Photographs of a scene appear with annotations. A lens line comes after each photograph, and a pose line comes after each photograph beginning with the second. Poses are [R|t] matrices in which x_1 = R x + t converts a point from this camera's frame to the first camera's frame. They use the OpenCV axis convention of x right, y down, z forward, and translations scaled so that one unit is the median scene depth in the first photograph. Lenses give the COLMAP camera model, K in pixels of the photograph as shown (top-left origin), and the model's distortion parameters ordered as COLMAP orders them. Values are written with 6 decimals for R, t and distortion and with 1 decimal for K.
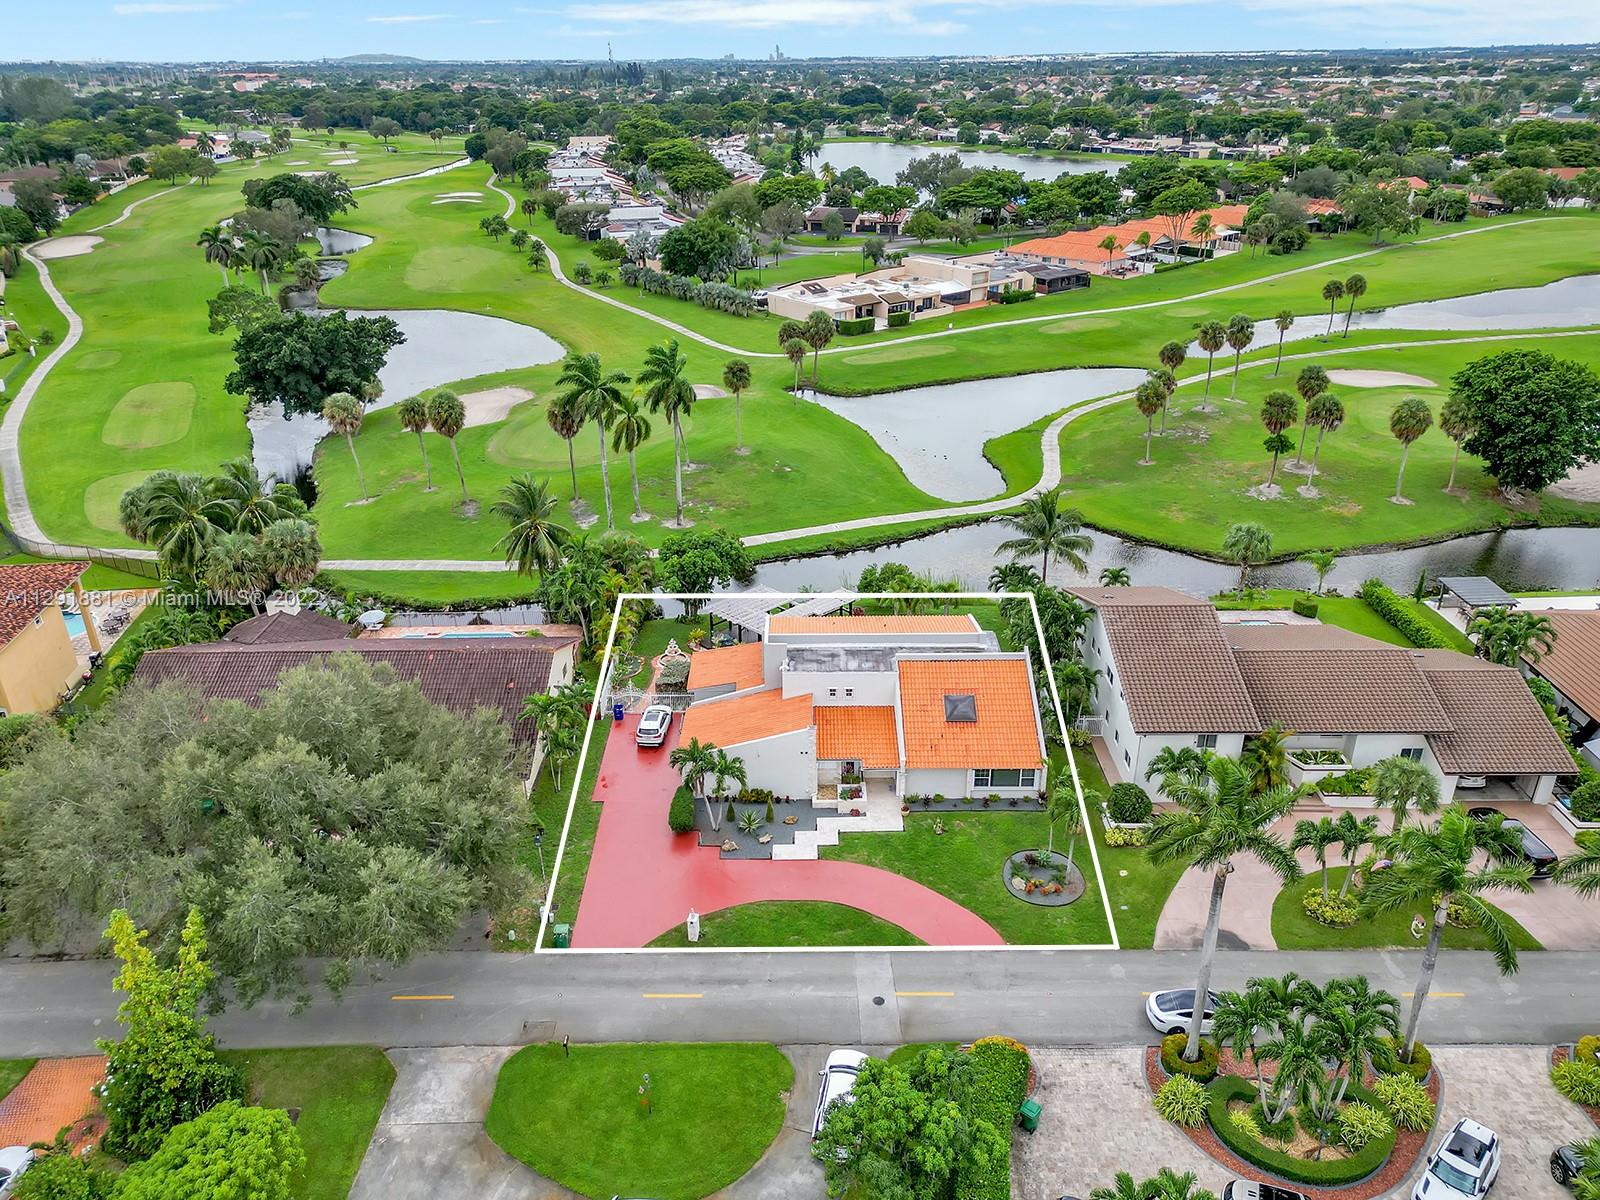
lens RADIAL K [[1112.5, 0, 791.9], [0, 1112.5, 600.9], [0, 0, 1]] dist [0.050662, -0.046067]
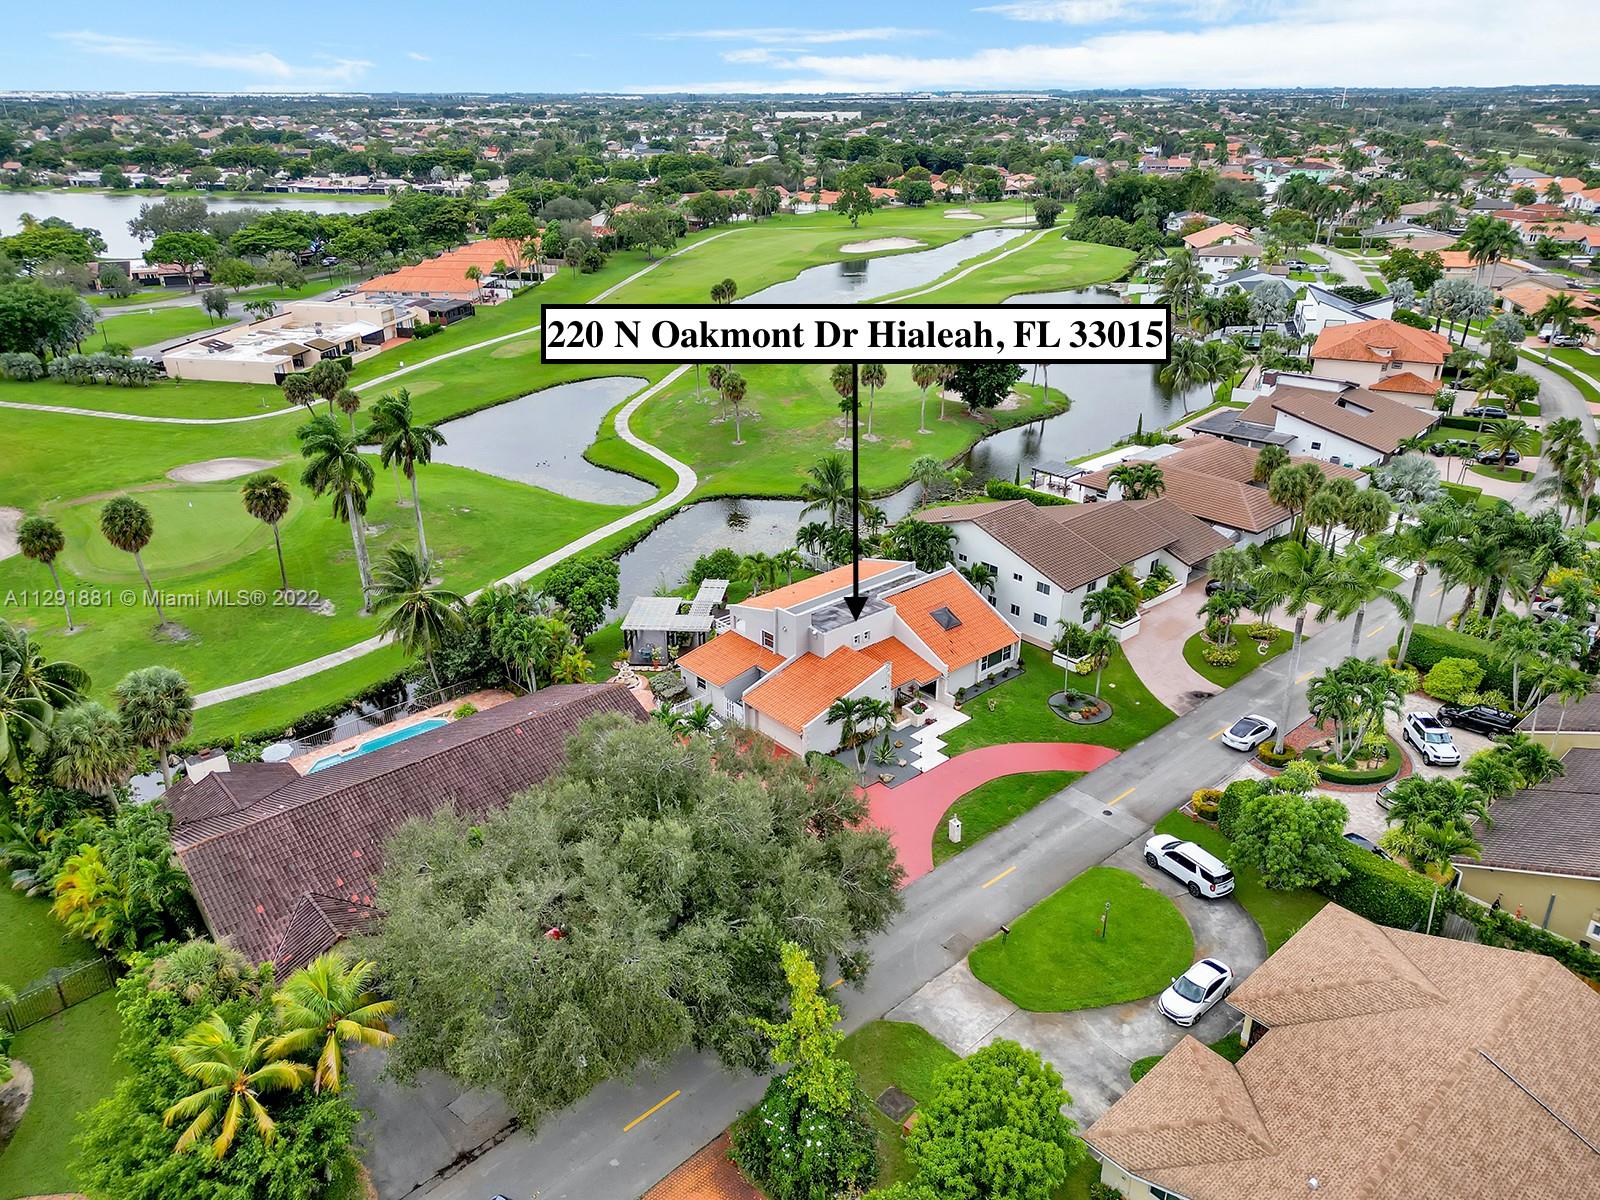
lens RADIAL K [[1112.5, 0, 791.9], [0, 1112.5, 600.9], [0, 0, 1]] dist [0.050662, -0.046067]
pose [[0.748615, -0.262950, 0.608632, -0.755516], [0.281033, 0.957292, 0.067914, -0.055939], [-0.600497, 0.120204, 0.790541, 0.136404]]
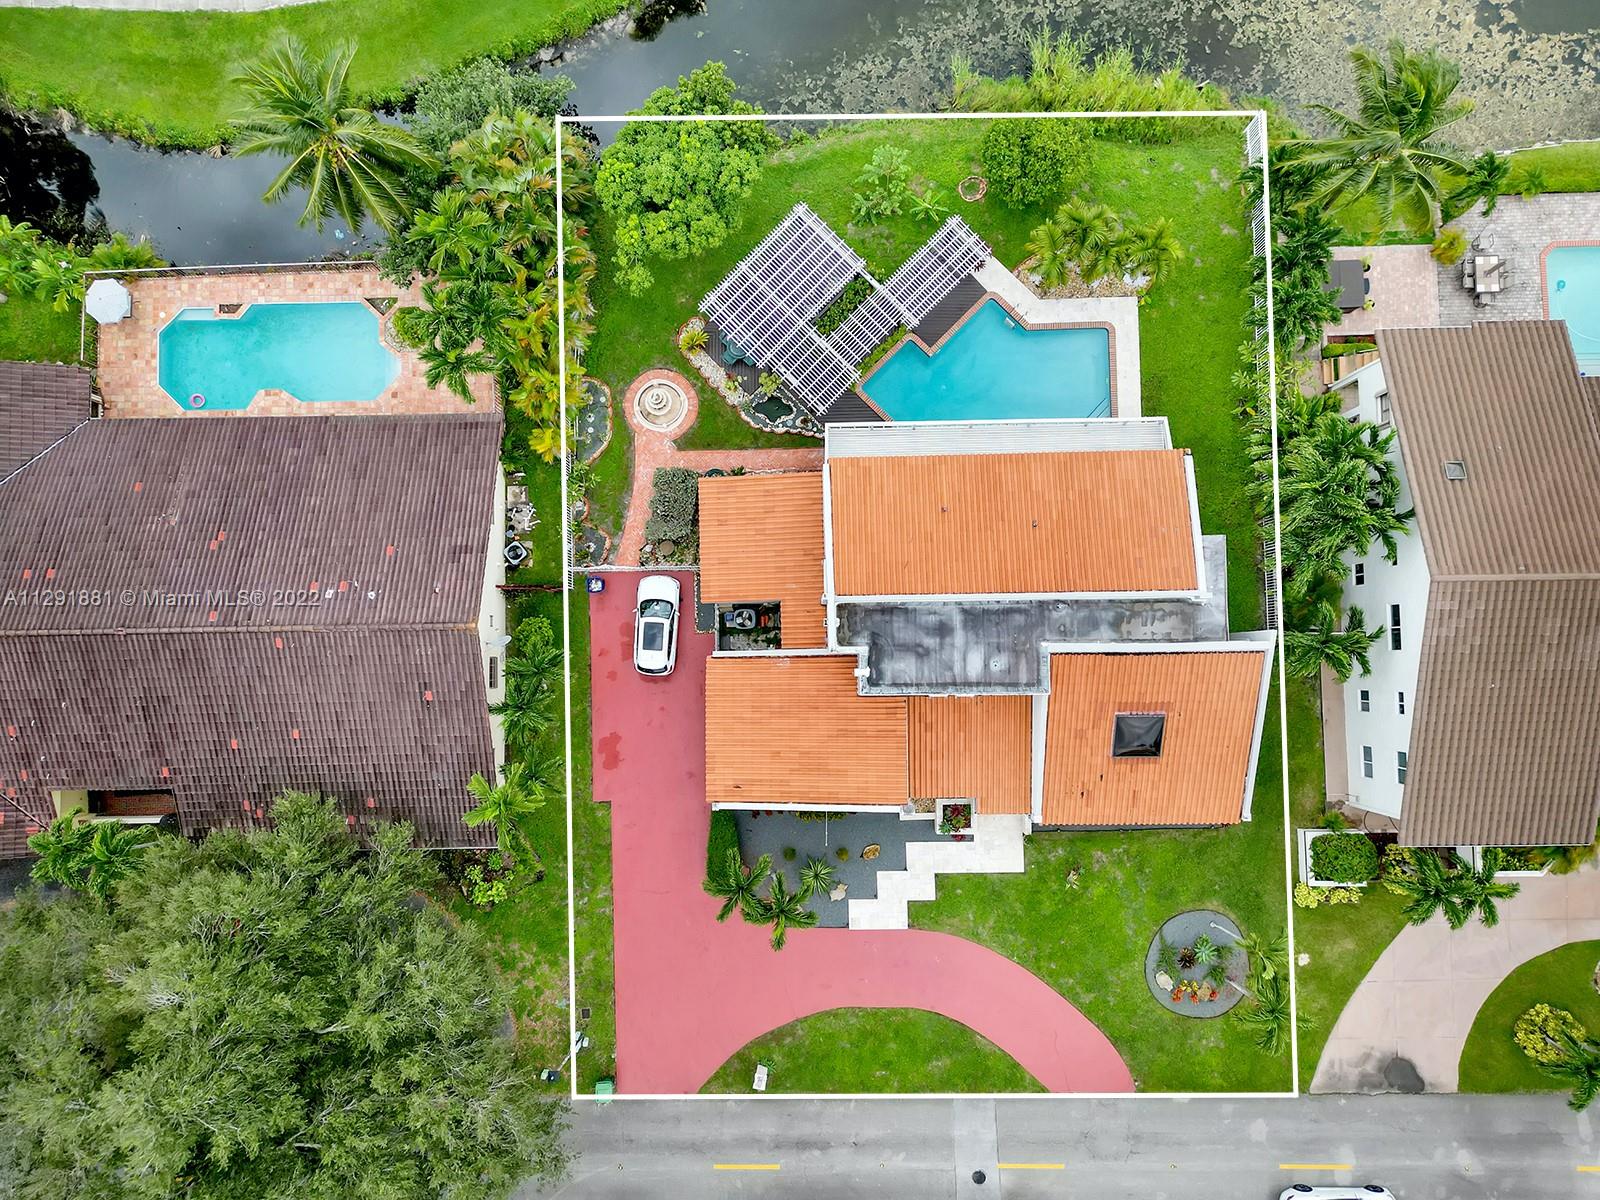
lens RADIAL K [[1112.5, 0, 791.9], [0, 1112.5, 600.9], [0, 0, 1]] dist [0.050662, -0.046067]
pose [[0.999582, -0.024174, -0.015850, -0.037873], [0.025606, 0.486030, 0.873567, -0.536467], [-0.013414, -0.873608, 0.486446, 0.795024]]
